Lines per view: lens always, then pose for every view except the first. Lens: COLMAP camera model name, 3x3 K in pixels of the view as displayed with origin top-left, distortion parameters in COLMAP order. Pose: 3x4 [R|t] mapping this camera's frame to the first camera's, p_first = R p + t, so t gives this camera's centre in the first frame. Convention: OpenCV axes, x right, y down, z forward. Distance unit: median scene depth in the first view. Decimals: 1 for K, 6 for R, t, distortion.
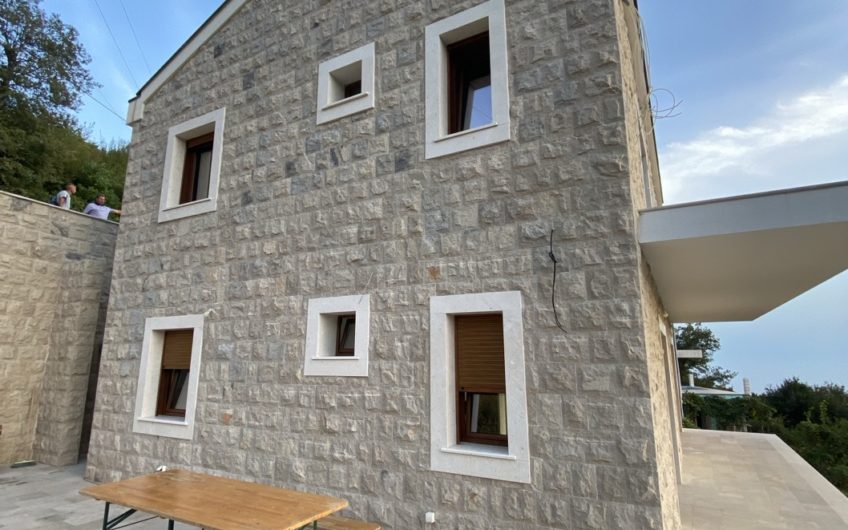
lens RADIAL K [[442.0, 0, 431.1], [0, 442.0, 261.7], [0, 0, 1]] dist [0.013292, -0.016434]
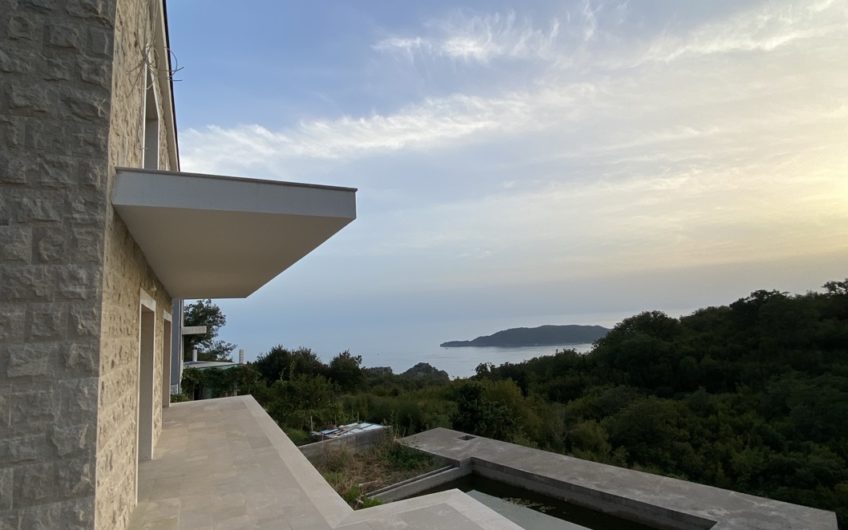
lens RADIAL K [[447.4, 0, 417.0], [0, 447.4, 257.9], [0, 0, 1]] dist [-0.009967, -0.006708]
pose [[0.576840, 0.082359, 0.812695, 0.107591], [-0.114888, 0.993195, -0.019105, 0.012053], [-0.808737, -0.082349, 0.582377, -0.019170]]
